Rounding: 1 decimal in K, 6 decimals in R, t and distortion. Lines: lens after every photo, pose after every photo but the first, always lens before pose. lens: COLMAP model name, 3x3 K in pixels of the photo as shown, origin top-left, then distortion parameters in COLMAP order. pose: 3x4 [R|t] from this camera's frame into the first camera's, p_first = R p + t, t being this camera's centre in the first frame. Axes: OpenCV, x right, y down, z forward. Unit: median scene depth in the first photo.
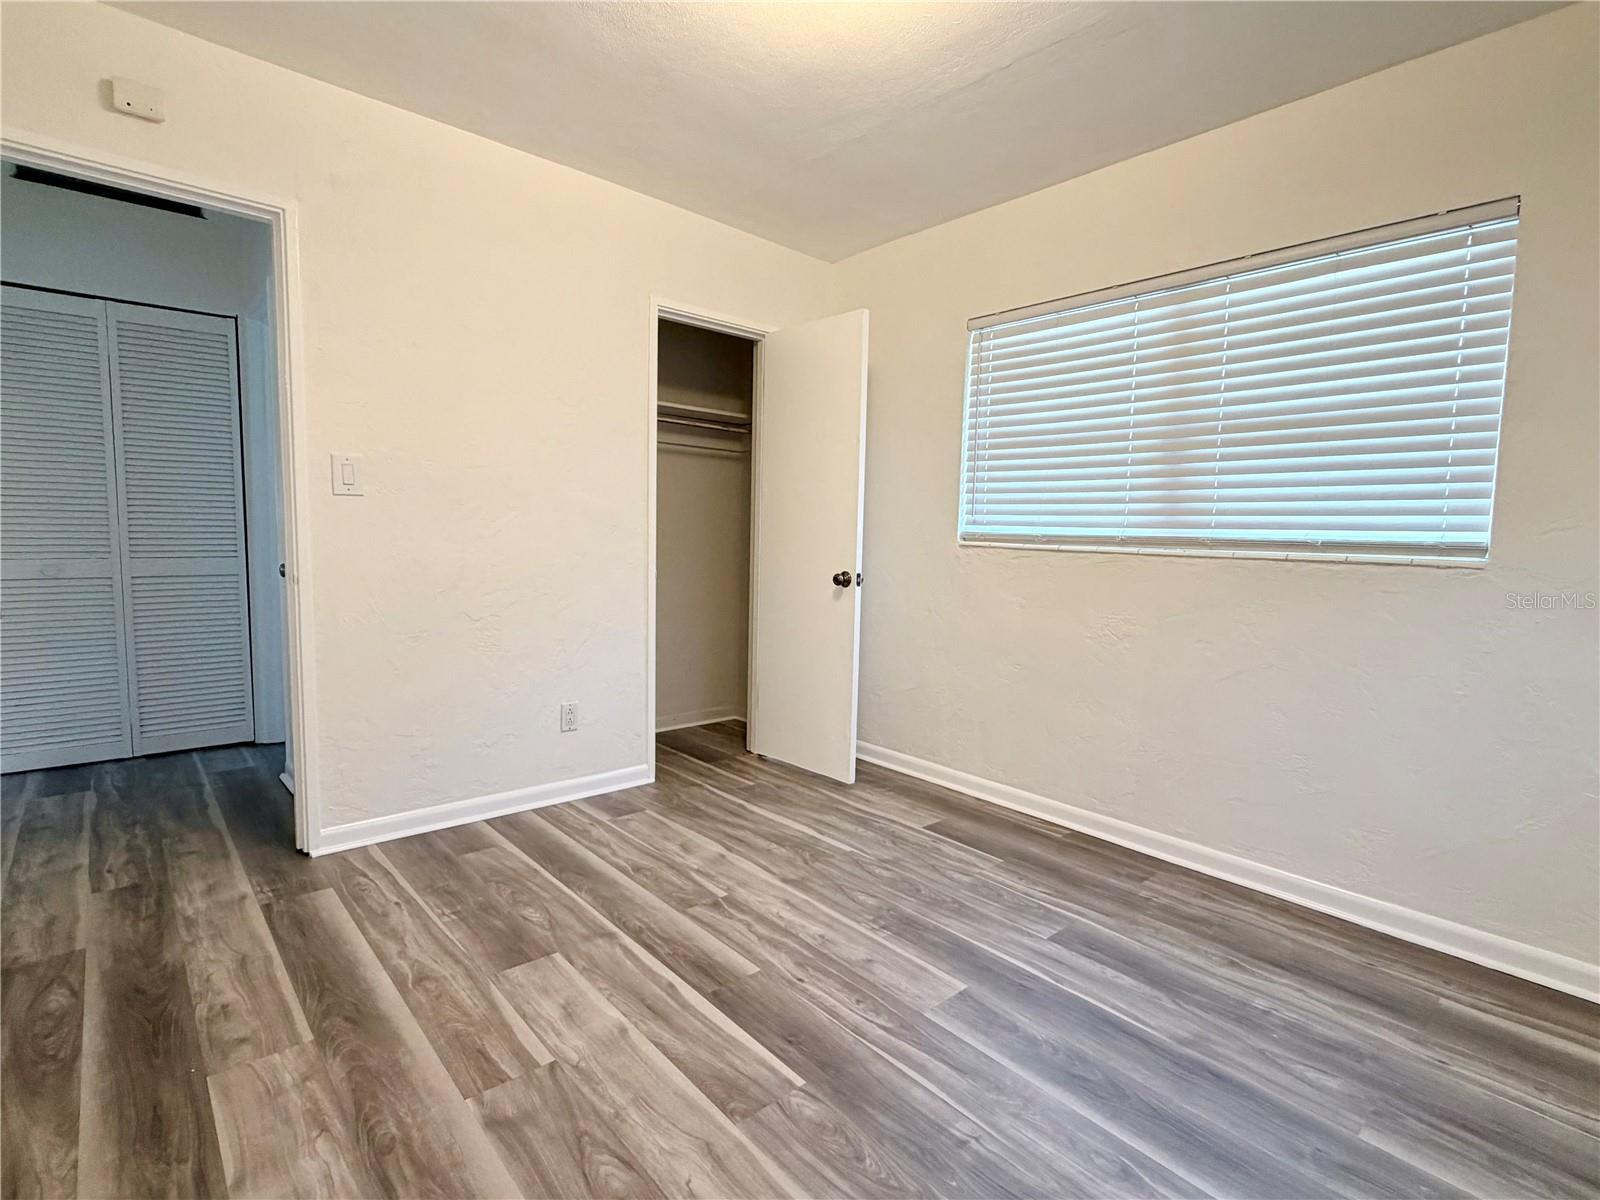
lens RADIAL K [[792.4, 0, 796.8], [0, 792.4, 609.0], [0, 0, 1]] dist [0.002183, 0.000093]
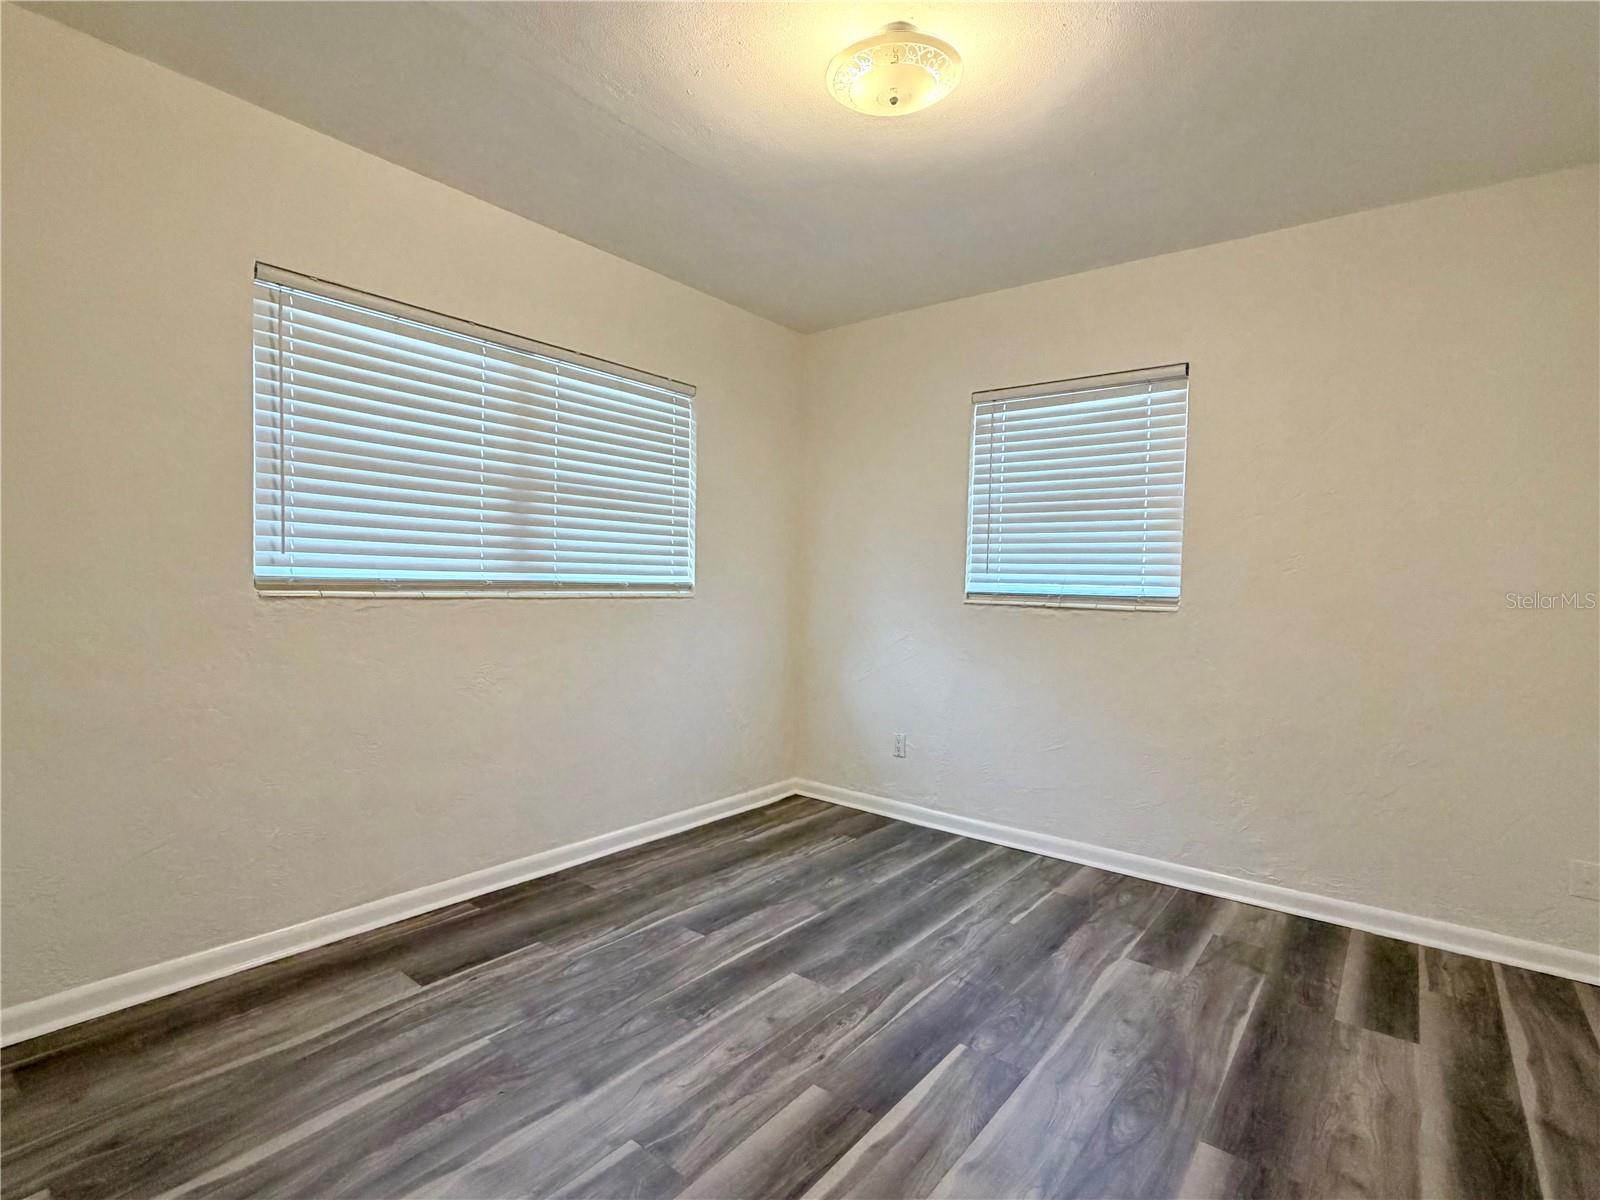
lens RADIAL K [[792.4, 0, 797.0], [0, 792.4, 603.5], [0, 0, 1]] dist [0.002183, 0.000093]
pose [[-0.188821, -0.062745, 0.980005, -0.765456], [0.065389, 0.994938, 0.076300, -0.137655], [-0.979832, 0.078489, -0.183762, 0.979172]]
